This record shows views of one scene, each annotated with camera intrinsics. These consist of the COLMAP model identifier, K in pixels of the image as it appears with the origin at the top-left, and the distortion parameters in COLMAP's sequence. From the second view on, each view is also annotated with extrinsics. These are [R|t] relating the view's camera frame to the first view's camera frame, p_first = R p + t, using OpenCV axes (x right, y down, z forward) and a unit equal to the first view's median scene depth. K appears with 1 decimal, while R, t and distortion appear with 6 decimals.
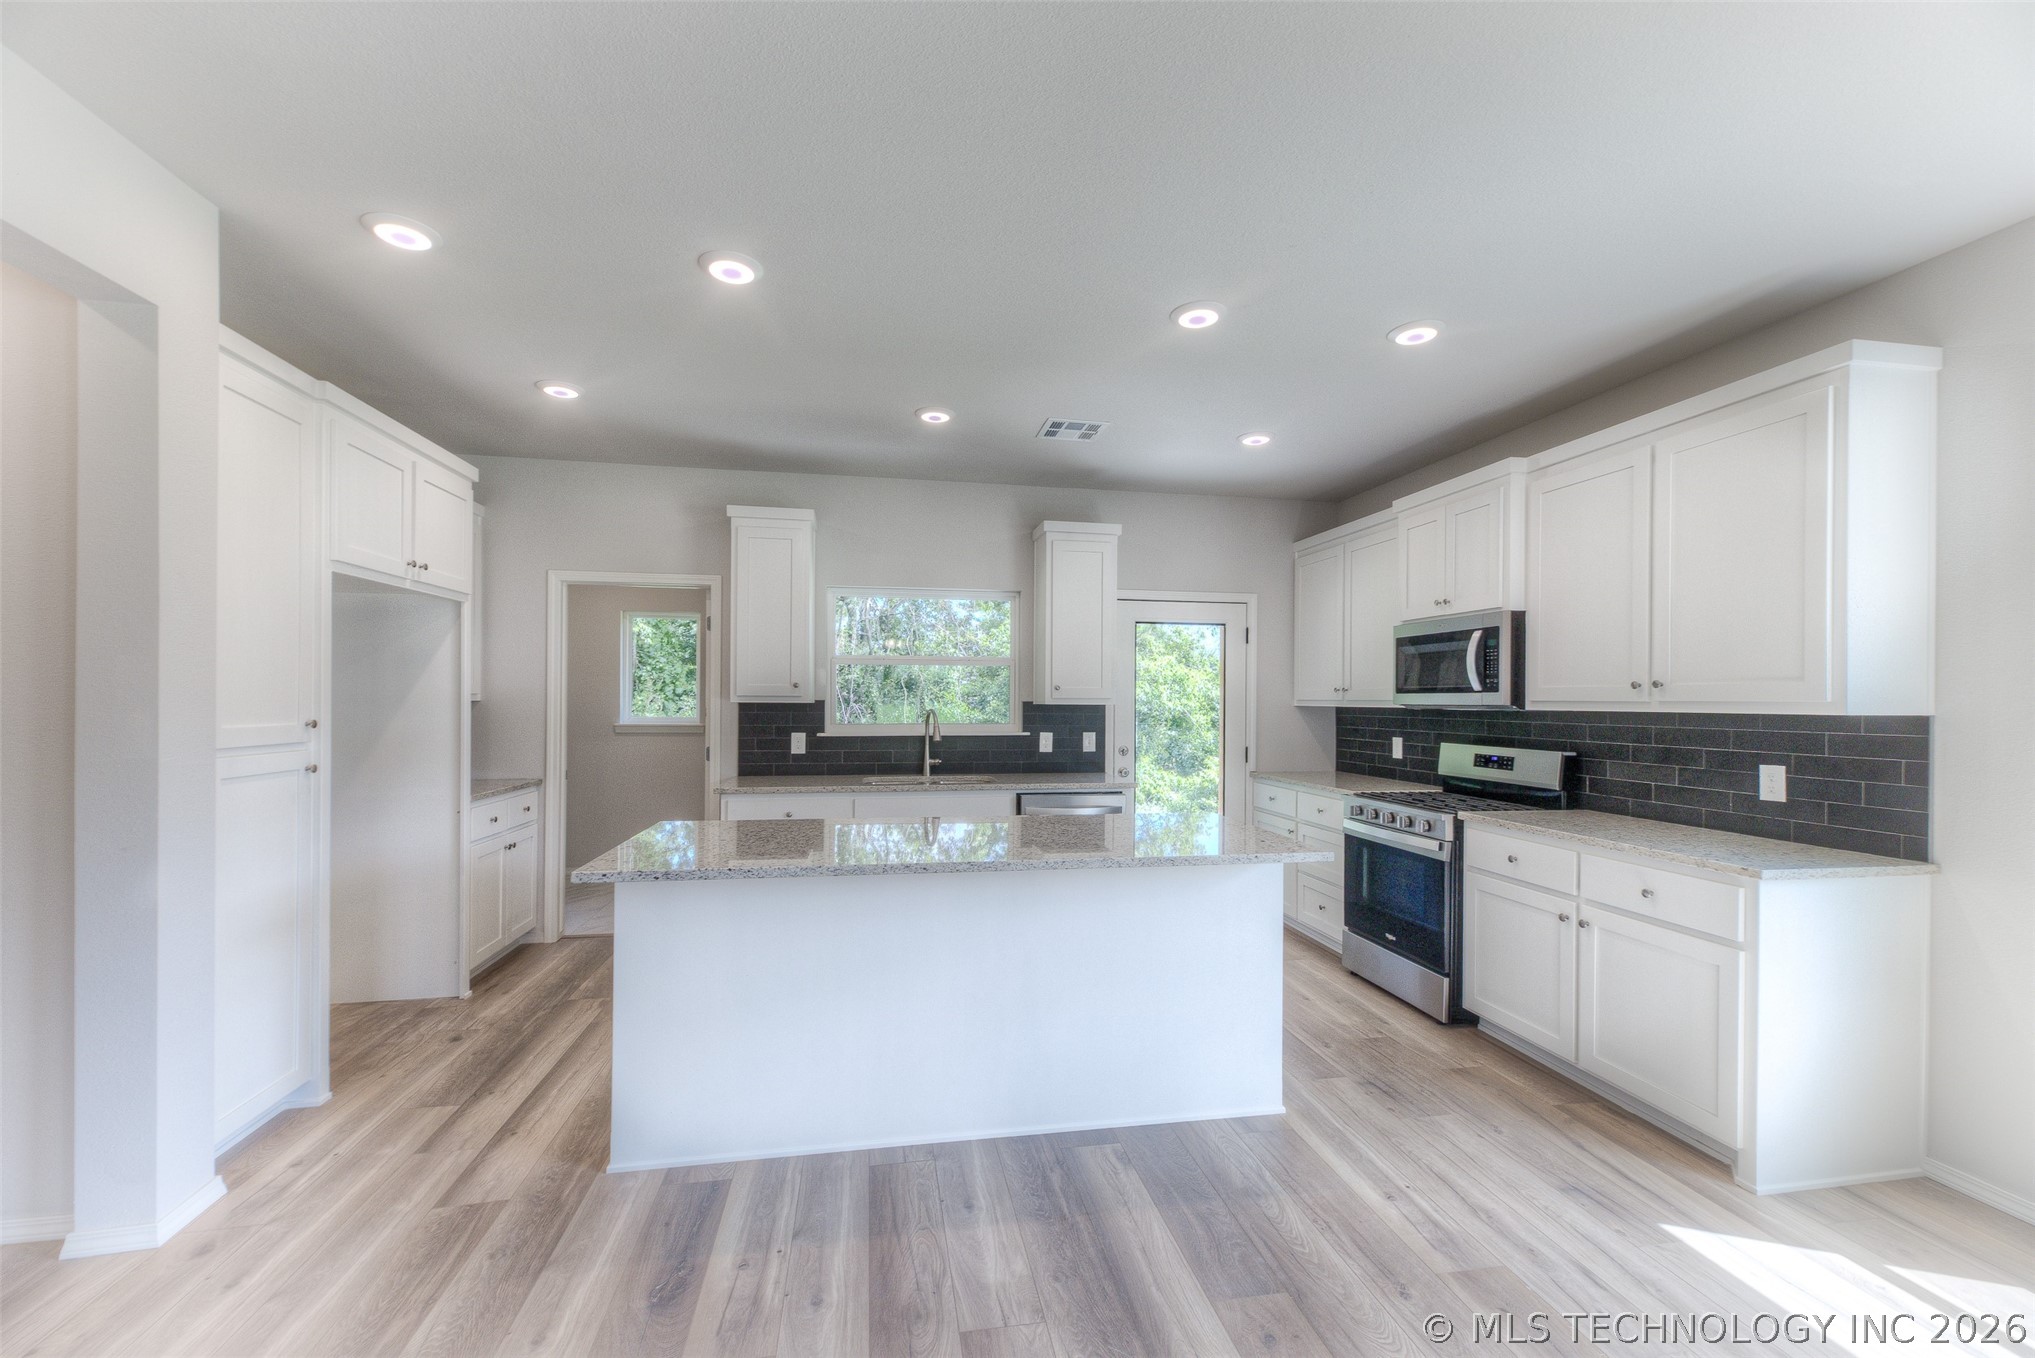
lens RADIAL K [[813.5, 0, 1016.2], [0, 813.5, 700.1], [0, 0, 1]] dist [0.007461, -0.000157]
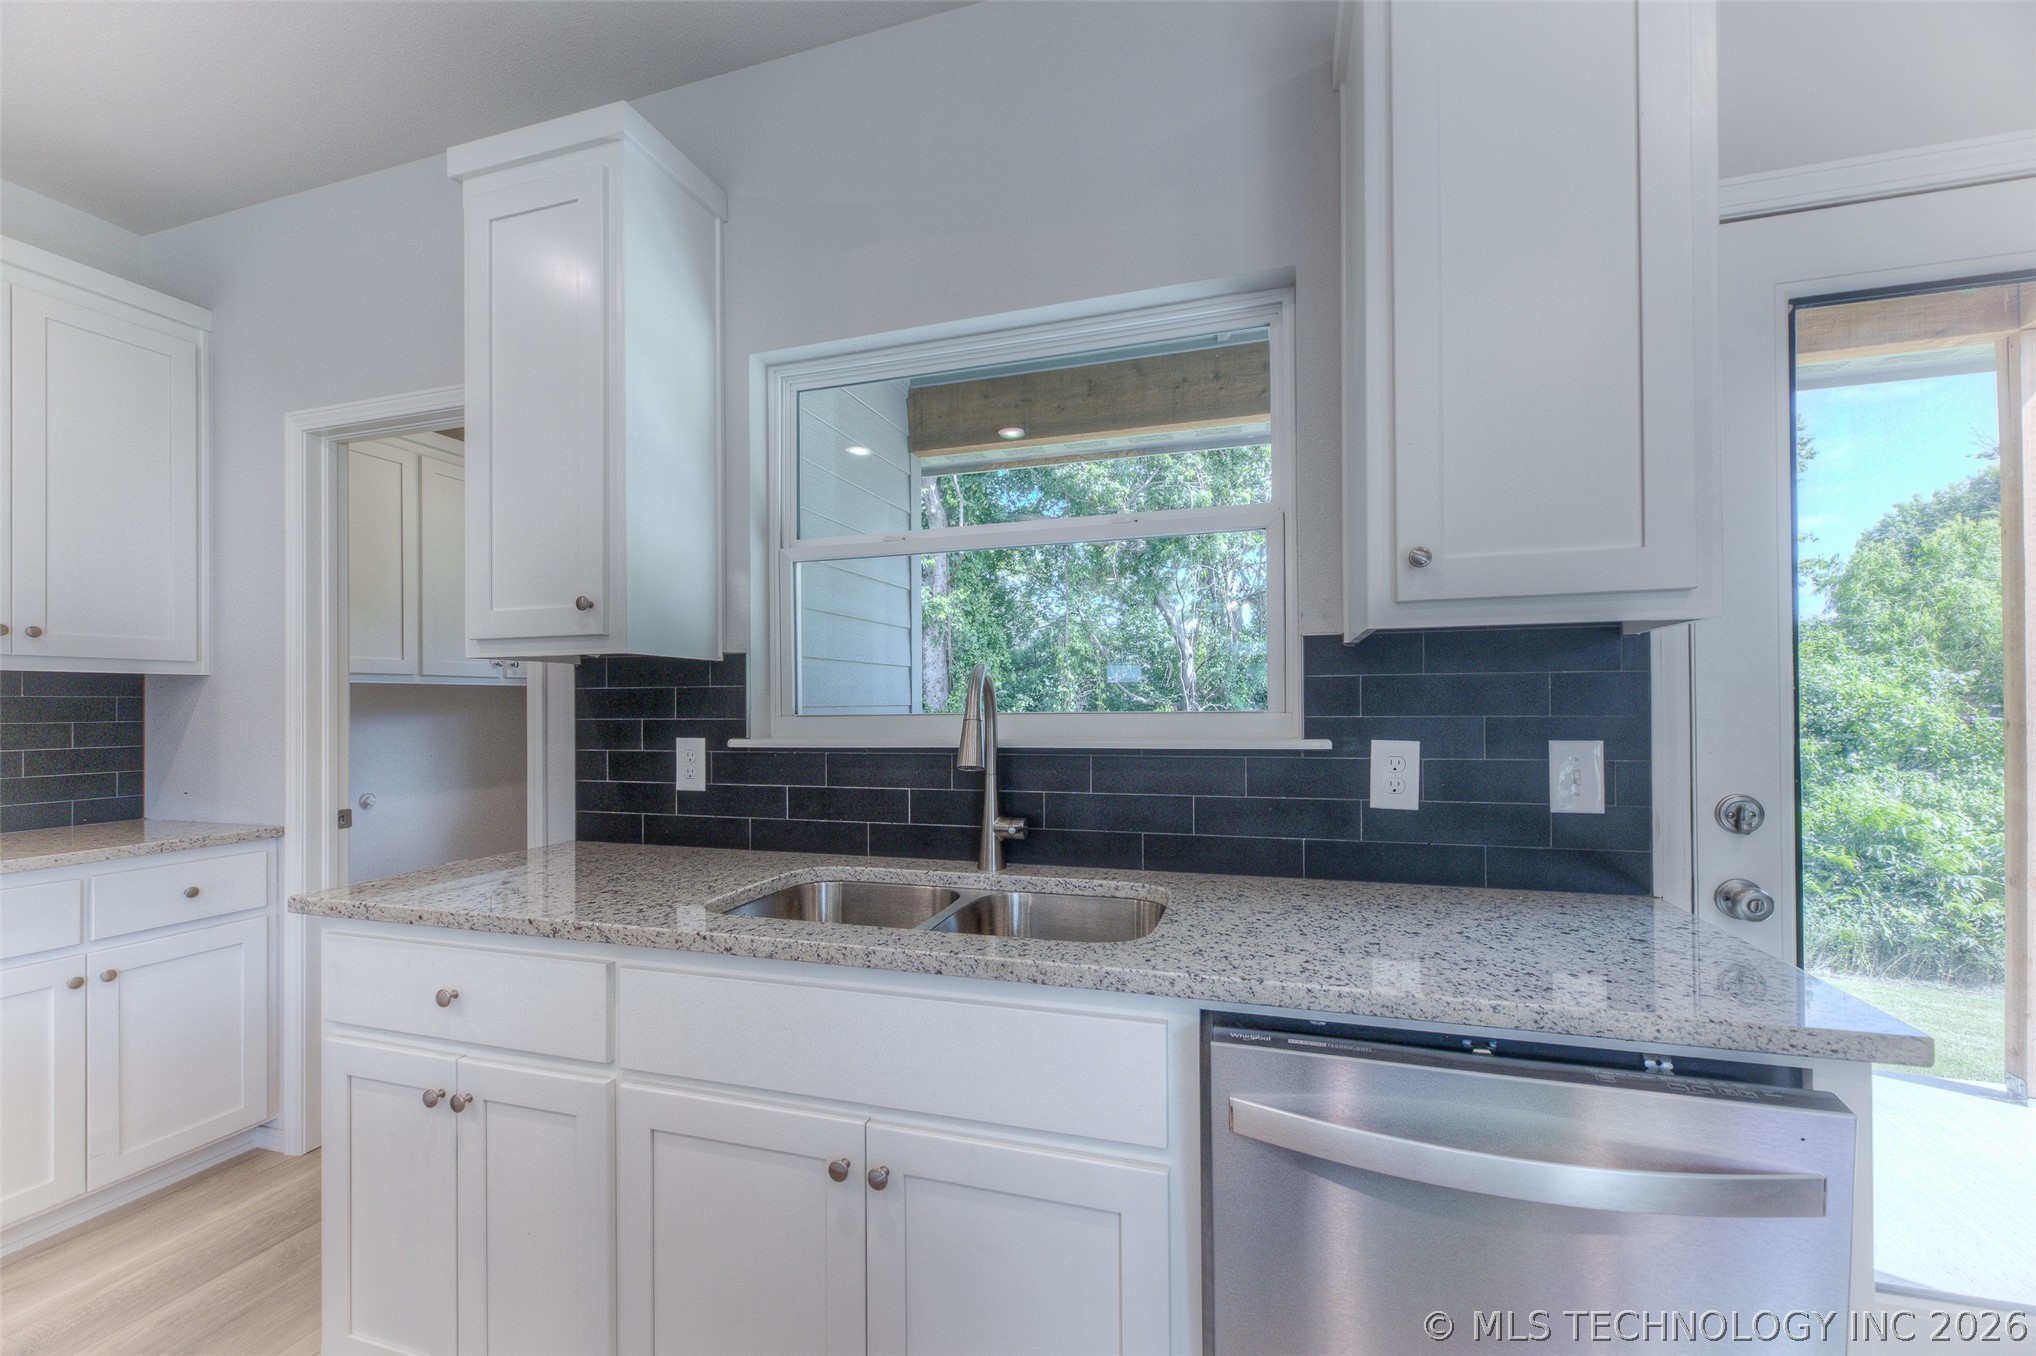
lens RADIAL K [[846.1, 0, 1000.7], [0, 846.1, 700.9], [0, 0, 1]] dist [0.001990, -0.000024]
pose [[0.880962, -0.015992, -0.472916, 0.074121], [0.014181, 0.999872, -0.007396, 0.034799], [0.472974, -0.000191, 0.881076, 0.897324]]
